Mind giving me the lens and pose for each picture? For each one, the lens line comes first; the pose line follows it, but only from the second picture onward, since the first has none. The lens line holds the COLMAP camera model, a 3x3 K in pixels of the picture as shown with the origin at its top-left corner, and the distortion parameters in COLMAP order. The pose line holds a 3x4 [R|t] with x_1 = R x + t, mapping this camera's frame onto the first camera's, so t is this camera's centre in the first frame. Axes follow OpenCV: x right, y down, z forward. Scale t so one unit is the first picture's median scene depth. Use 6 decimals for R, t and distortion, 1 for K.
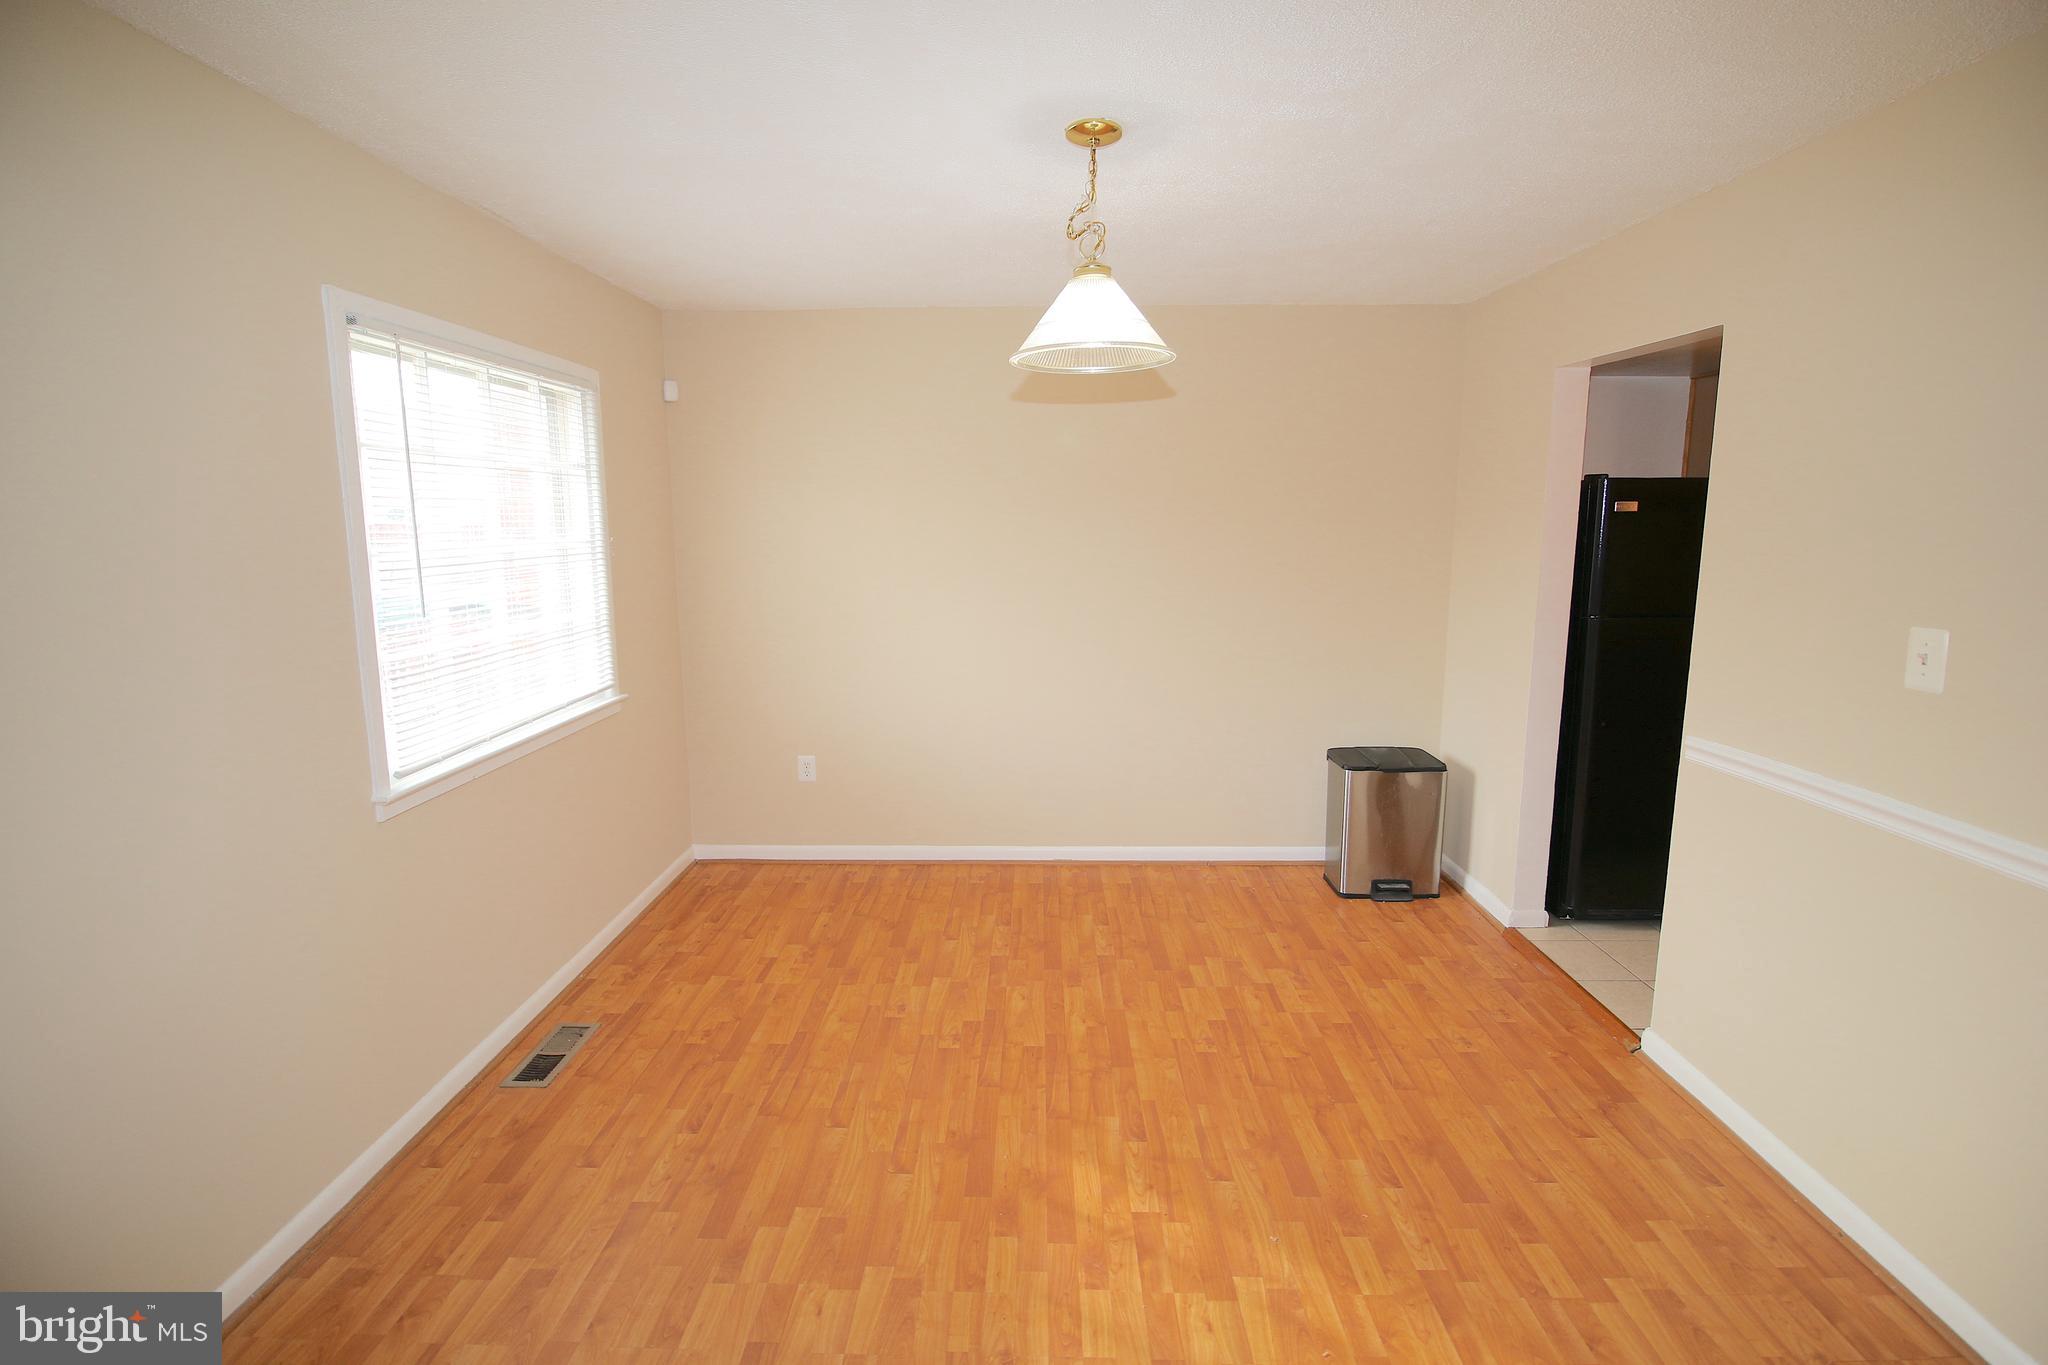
lens RADIAL K [[944.6, 0, 1015.3], [0, 944.6, 668.1], [0, 0, 1]] dist [0.002078, -0.008017]
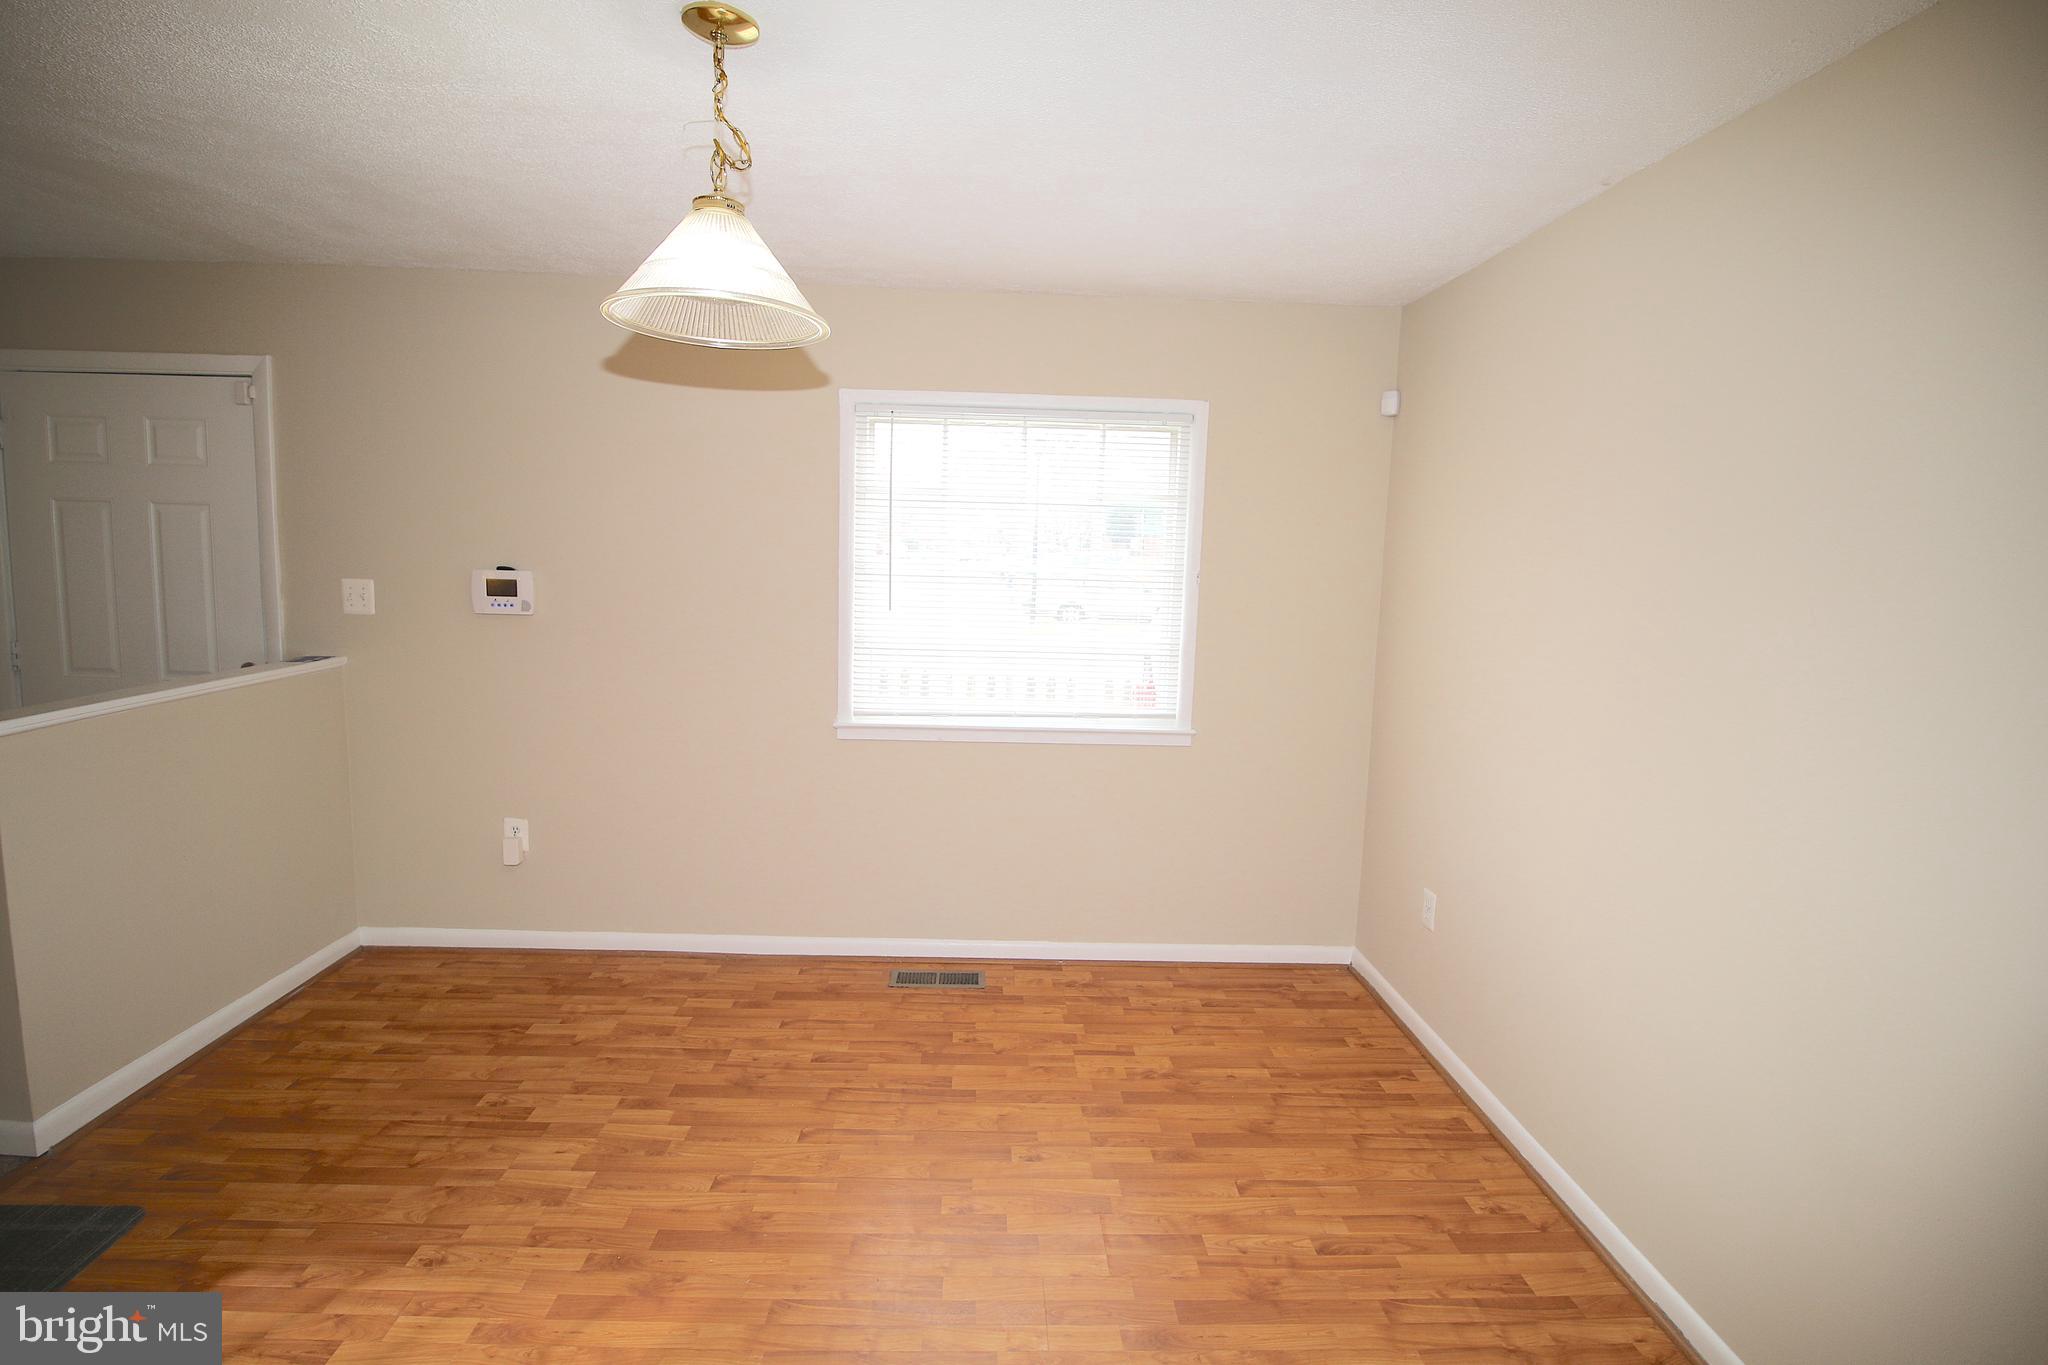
lens RADIAL K [[944.6, 0, 1004.7], [0, 944.6, 661.7], [0, 0, 1]] dist [0.002078, -0.008017]
pose [[0.053583, 0.126868, -0.990471, 0.813609], [-0.185688, 0.975862, 0.114951, -0.178831], [0.981147, 0.177759, 0.075847, 1.118113]]
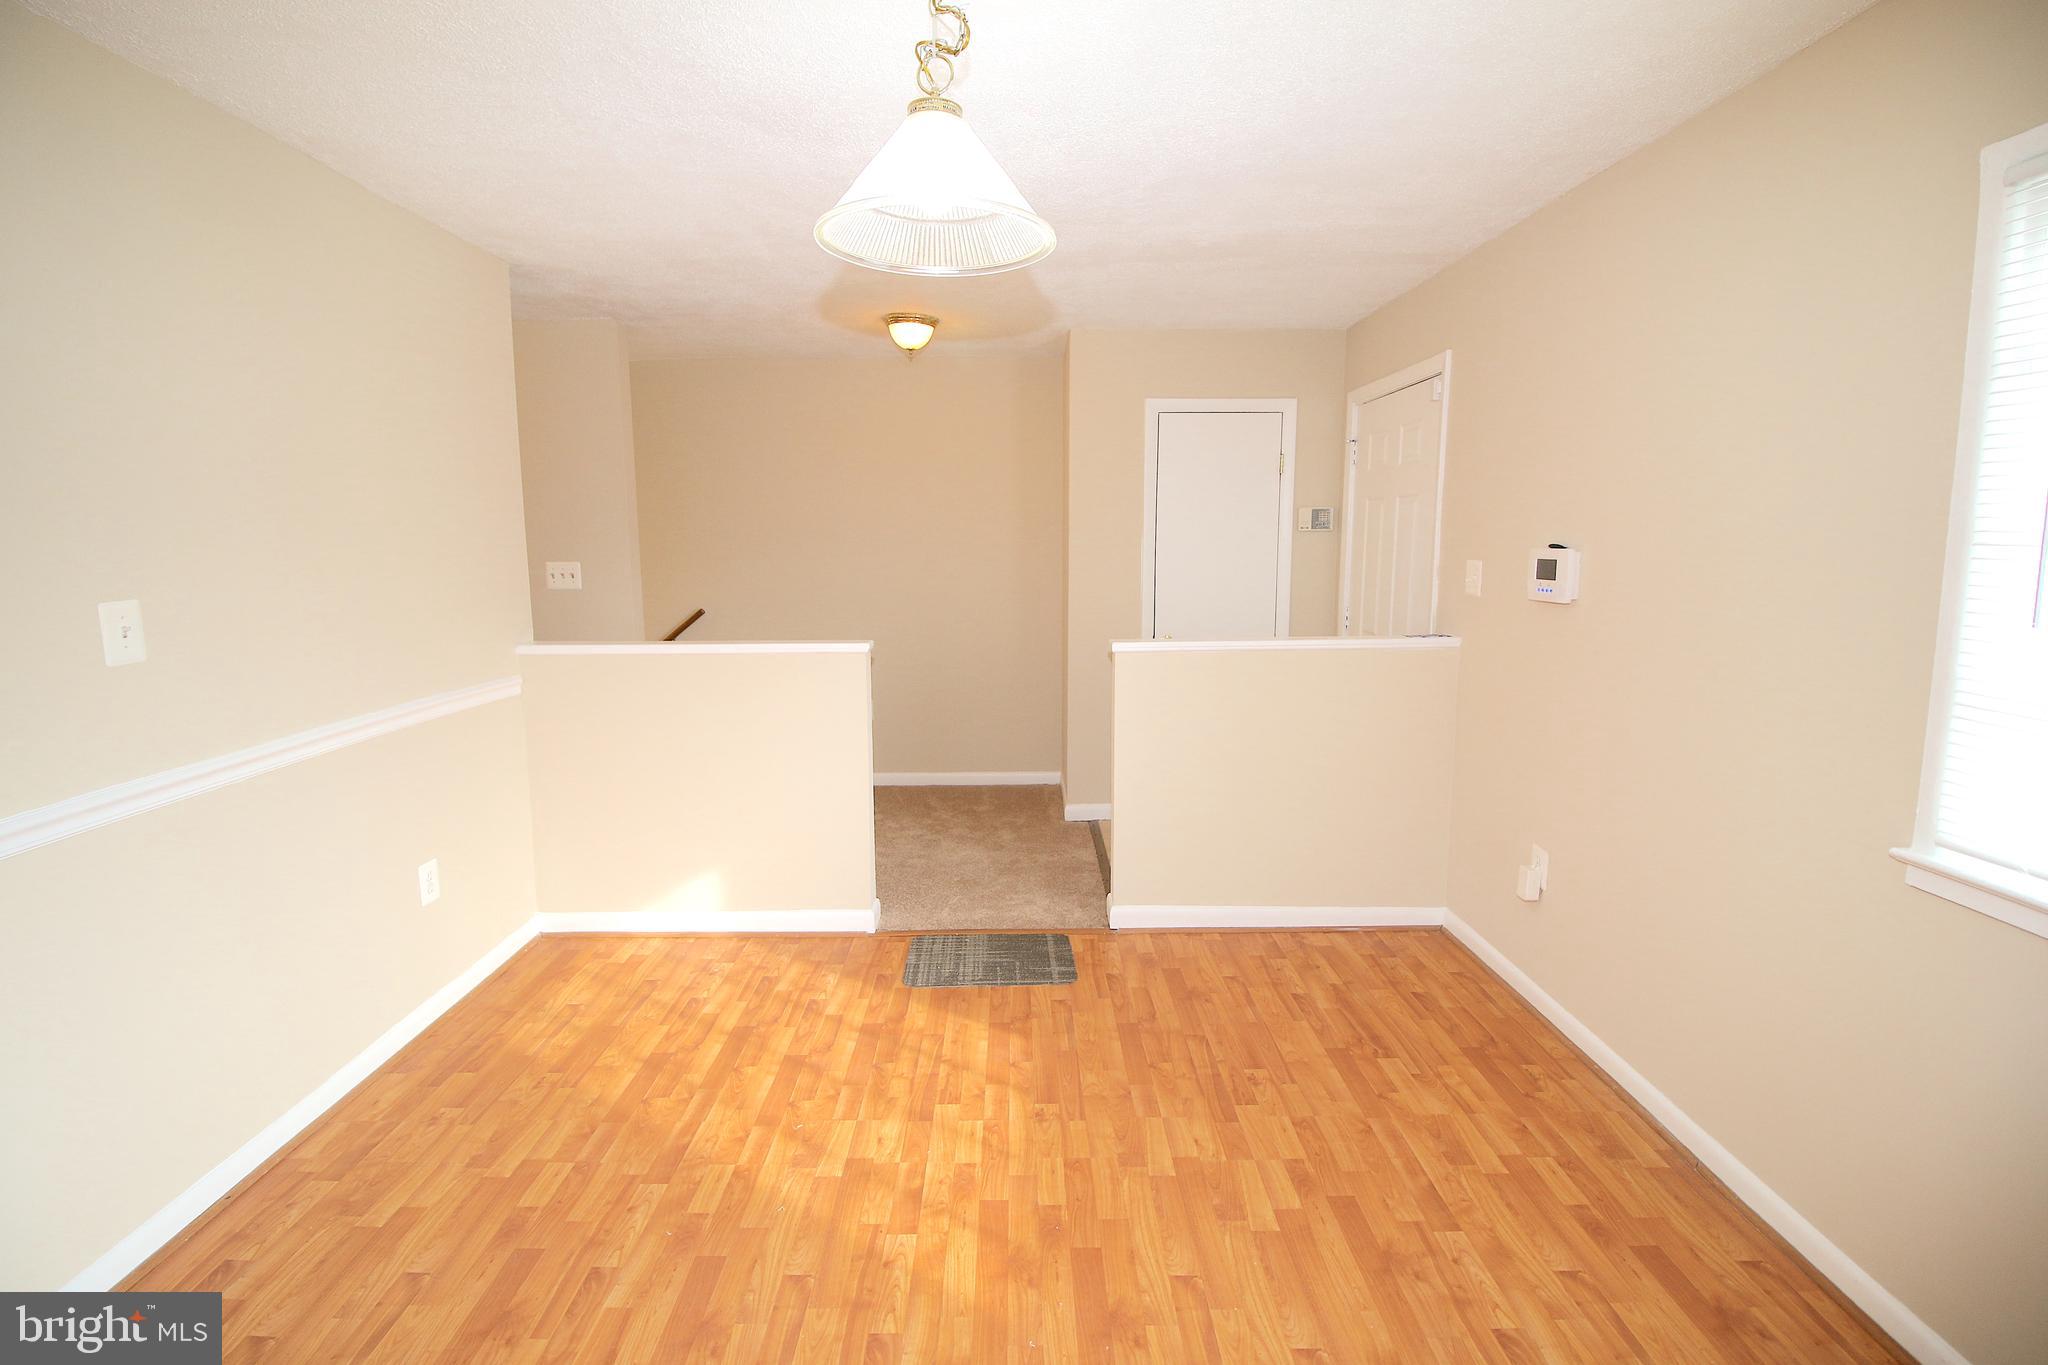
lens RADIAL K [[944.6, 0, 1028.9], [0, 944.6, 662.9], [0, 0, 1]] dist [0.002078, -0.008017]
pose [[-0.999136, 0.012202, -0.039734, 0.040441], [0.000415, 0.958820, 0.284015, -0.210108], [0.041564, 0.283753, -0.957996, 1.615330]]
